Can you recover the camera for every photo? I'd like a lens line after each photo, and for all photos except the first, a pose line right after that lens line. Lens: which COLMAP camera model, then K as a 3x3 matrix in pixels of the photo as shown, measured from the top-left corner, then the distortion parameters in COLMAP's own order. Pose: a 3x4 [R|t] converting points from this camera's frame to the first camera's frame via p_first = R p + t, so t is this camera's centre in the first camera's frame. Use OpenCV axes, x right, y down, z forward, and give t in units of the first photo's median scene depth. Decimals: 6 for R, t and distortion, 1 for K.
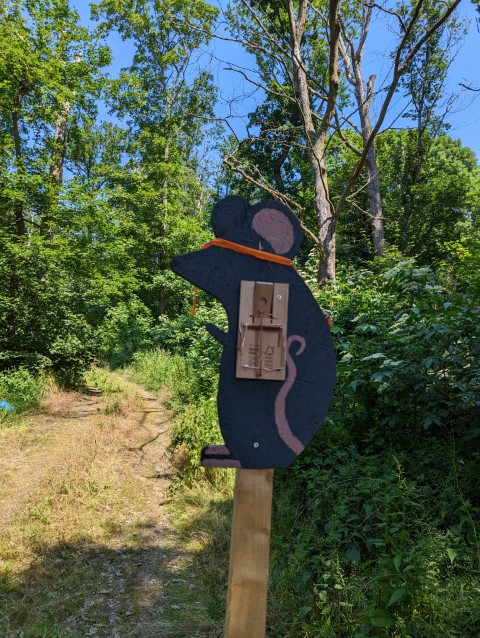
lens RADIAL K [[436.9, 0, 240.0], [0, 436.9, 319.0], [0, 0, 1]] dist [0.081063, -0.073127]
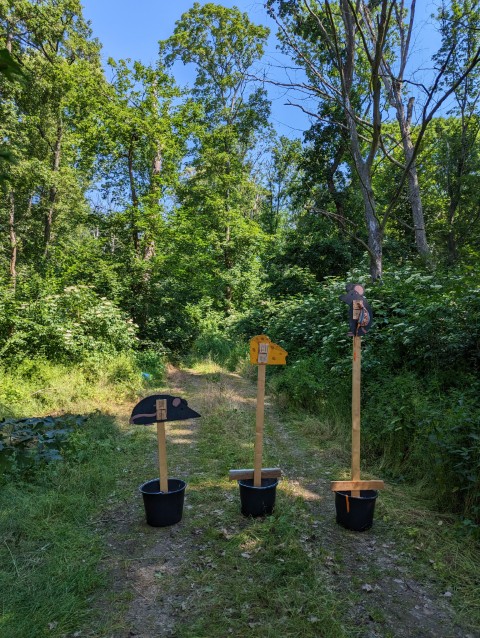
lens RADIAL K [[436.9, 0, 240.0], [0, 436.9, 319.0], [0, 0, 1]] dist [0.081063, -0.073127]
pose [[0.992265, -0.039297, -0.117753, -0.021624], [0.041570, 0.998993, 0.016907, -0.000305], [0.116970, -0.021671, 0.992899, -0.136825]]
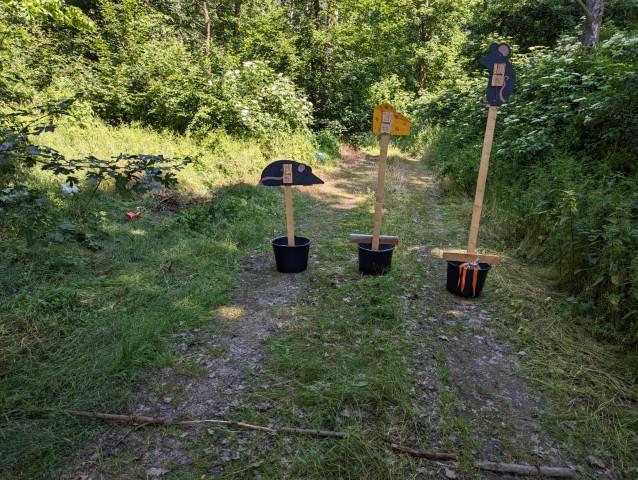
lens RADIAL K [[436.9, 0, 318.9], [0, 436.9, 231.0], [0, 0, 1]] dist [0.081063, -0.073127]
pose [[0.928683, 0.079134, -0.362334, 0.003928], [0.030241, 0.957561, 0.286641, 0.006249], [0.369639, -0.277156, 0.886877, -0.136224]]
